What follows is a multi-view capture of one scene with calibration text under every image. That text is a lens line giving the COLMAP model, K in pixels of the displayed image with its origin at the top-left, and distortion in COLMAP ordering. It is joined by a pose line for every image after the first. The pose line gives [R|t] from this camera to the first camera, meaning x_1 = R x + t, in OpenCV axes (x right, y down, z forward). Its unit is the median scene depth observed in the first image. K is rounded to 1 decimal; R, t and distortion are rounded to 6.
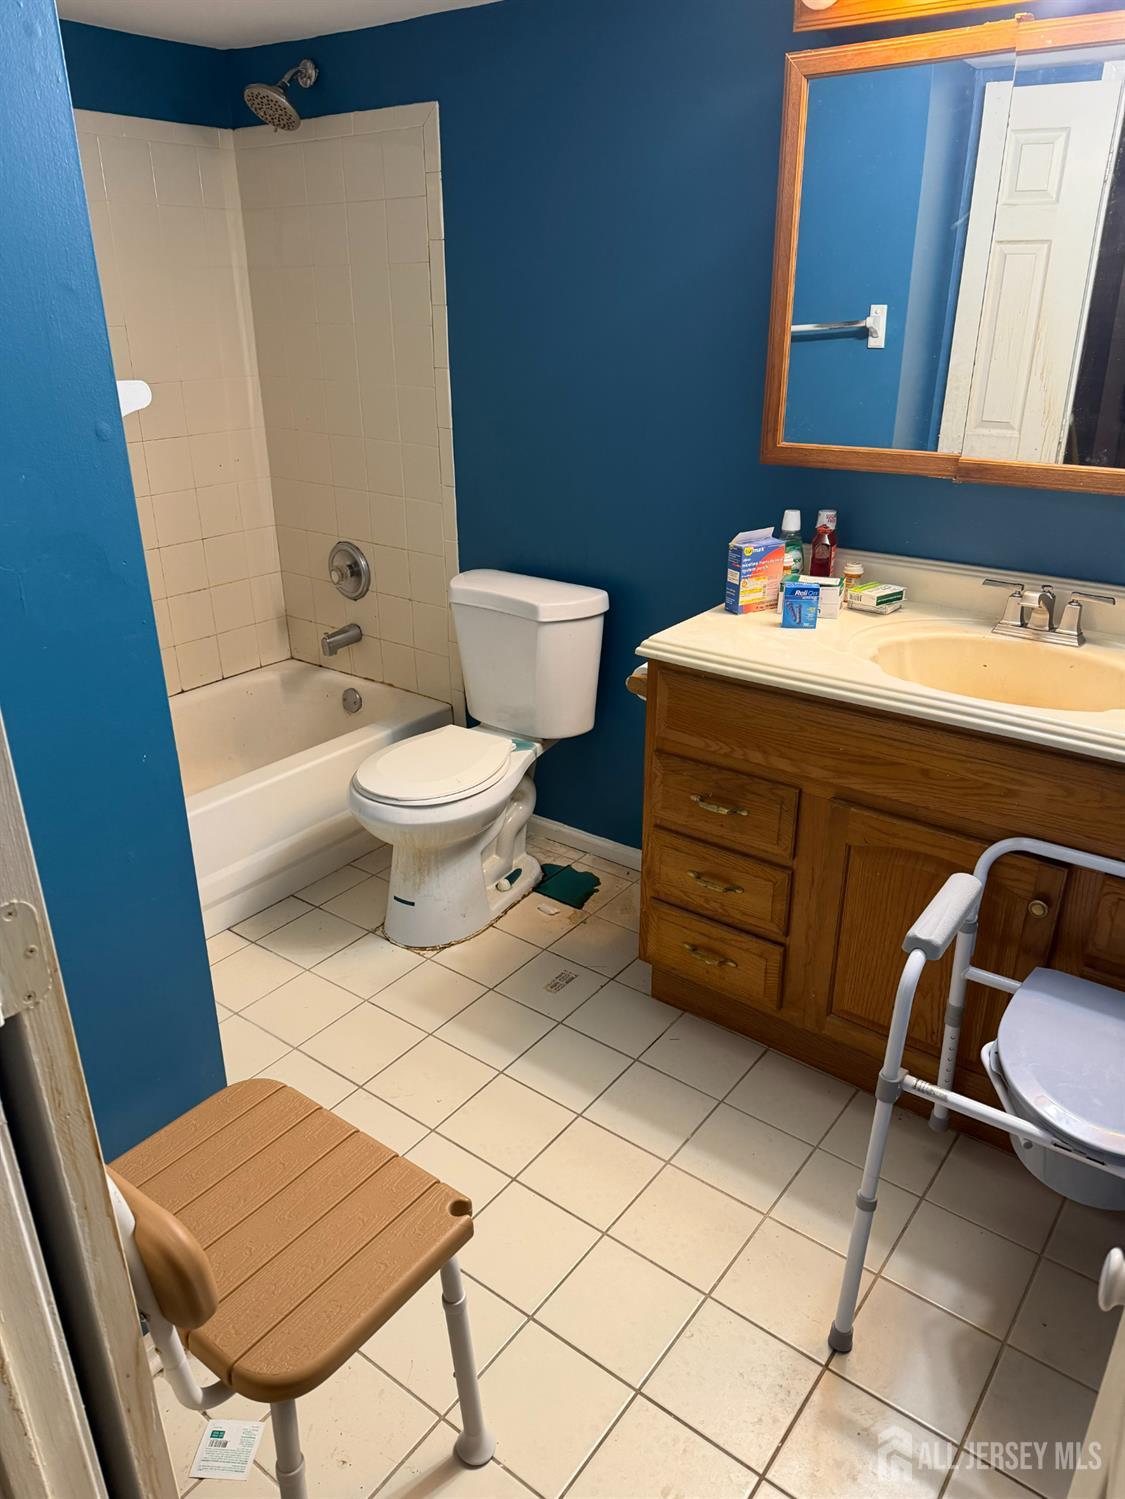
lens RADIAL K [[1056.5, 0, 560.0], [0, 1056.5, 753.4], [0, 0, 1]] dist [0.051423, -0.050587]
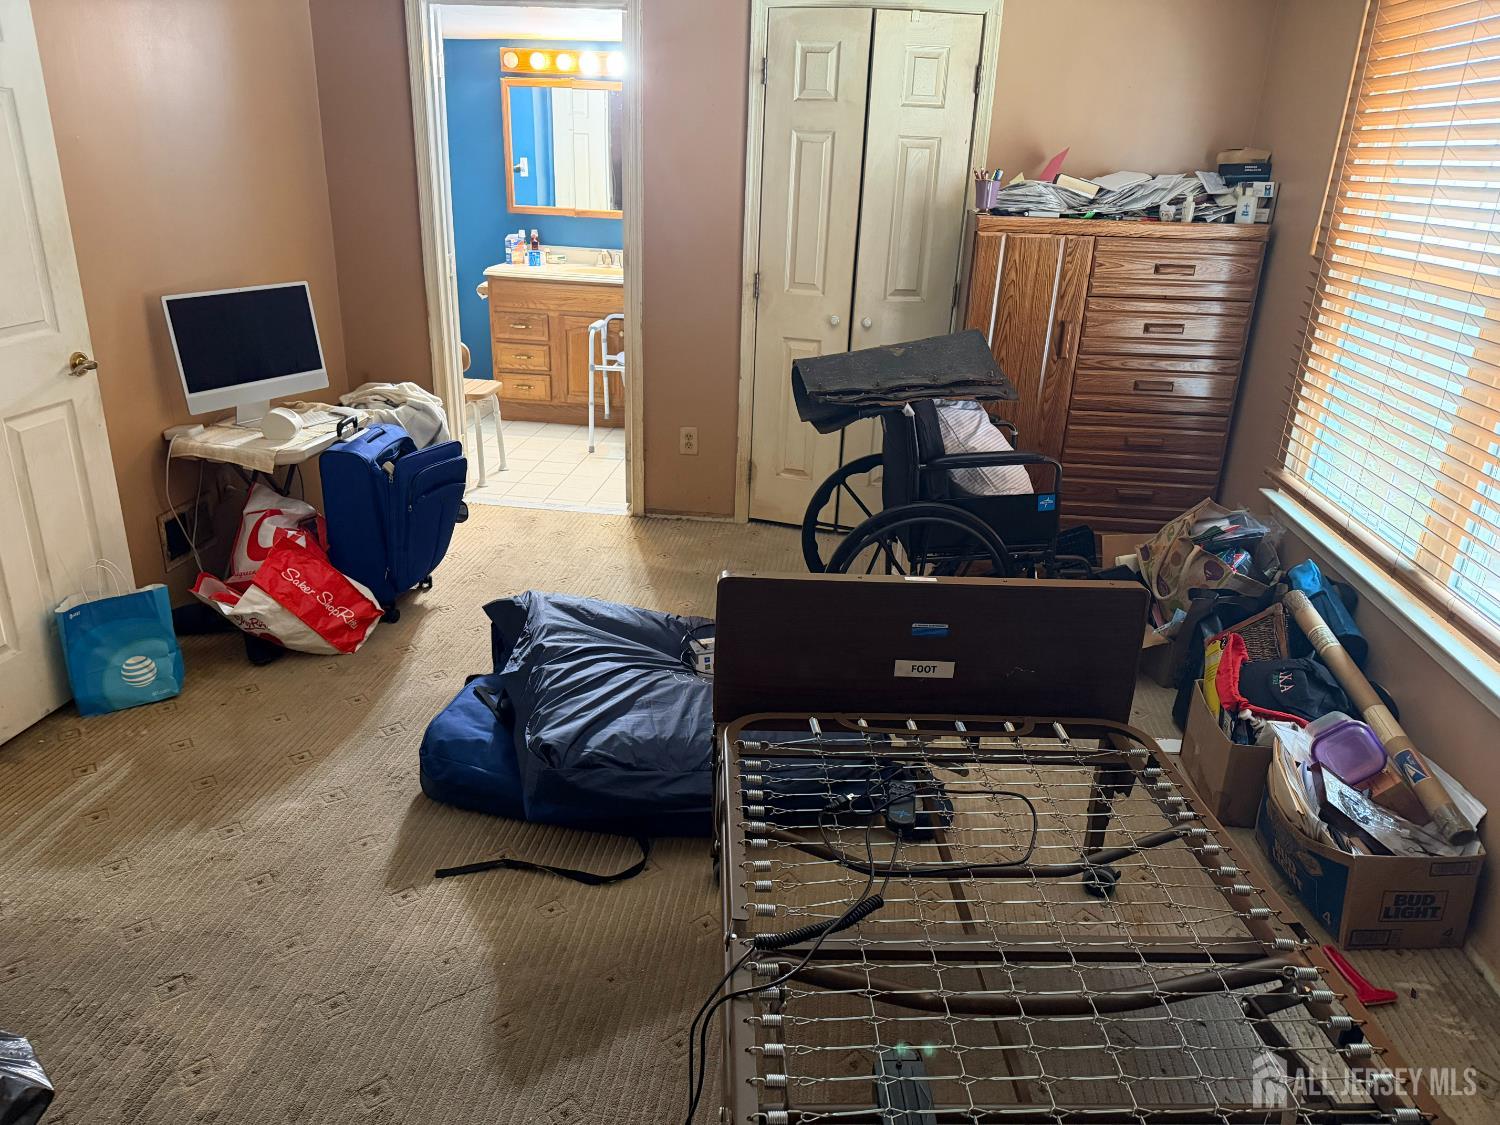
lens RADIAL K [[1057.2, 0, 751.8], [0, 1057.2, 563.5], [0, 0, 1]] dist [0.051423, -0.050587]
pose [[0.853846, -0.160863, 0.495045, -0.823699], [0.177047, 0.984097, 0.014411, 0.730329], [-0.489491, 0.075341, 0.868748, -1.731134]]
